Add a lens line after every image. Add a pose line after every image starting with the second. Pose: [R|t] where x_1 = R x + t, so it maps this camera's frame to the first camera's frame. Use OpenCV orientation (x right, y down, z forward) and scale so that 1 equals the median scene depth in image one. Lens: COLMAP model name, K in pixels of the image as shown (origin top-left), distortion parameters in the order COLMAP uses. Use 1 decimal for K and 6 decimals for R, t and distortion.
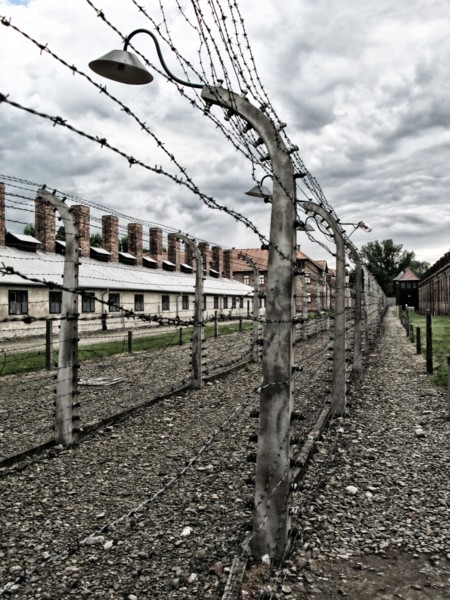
lens RADIAL K [[640.8, 0, 225.0], [0, 640.8, 300.0], [0, 0, 1]] dist [-0.202305, 0.293132]
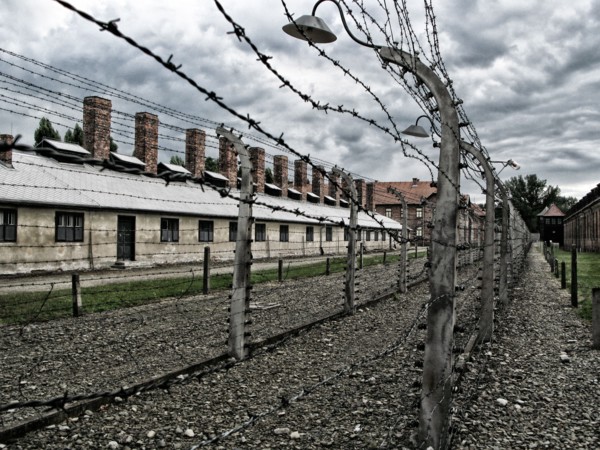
lens RADIAL K [[640.8, 0, 308.5], [0, 640.8, 204.5], [0, 0, 1]] dist [-0.202305, 0.293132]
pose [[0.995765, 0.018500, -0.090058, -0.034006], [-0.022360, 0.998866, -0.042038, 0.004719], [0.089179, 0.043873, 0.995049, -0.106207]]
